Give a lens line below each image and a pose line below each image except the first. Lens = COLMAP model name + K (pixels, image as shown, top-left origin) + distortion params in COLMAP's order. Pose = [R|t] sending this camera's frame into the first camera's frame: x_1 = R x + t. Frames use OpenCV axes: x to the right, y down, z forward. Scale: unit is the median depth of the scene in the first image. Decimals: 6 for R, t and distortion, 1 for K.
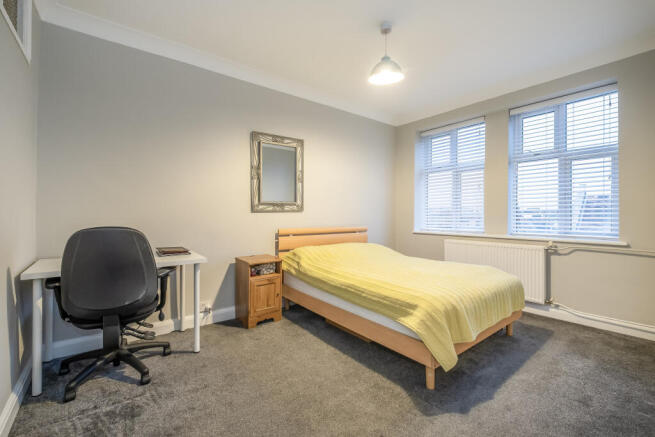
lens RADIAL K [[287.0, 0, 327.5], [0, 287.0, 218.5], [0, 0, 1]] dist [-0.000564, 0.000078]
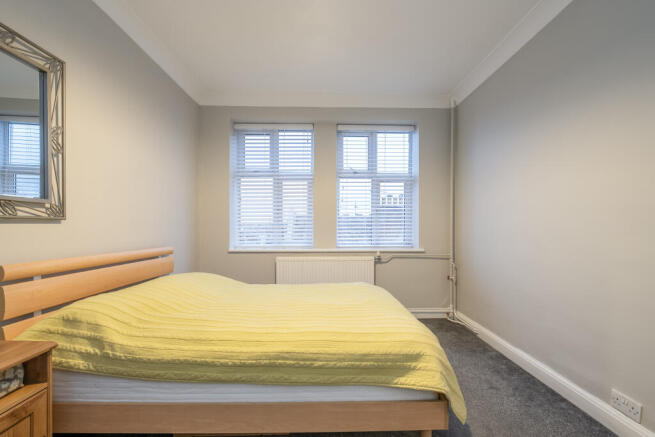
lens RADIAL K [[290.7, 0, 281.6], [0, 290.7, 232.5], [0, 0, 1]] dist [-0.001774, -0.000178]
pose [[0.585558, -0.013455, 0.810519, -0.294434], [0.010291, 0.999905, 0.009164, -0.008475], [-0.810565, 0.002975, 0.585641, 0.519099]]
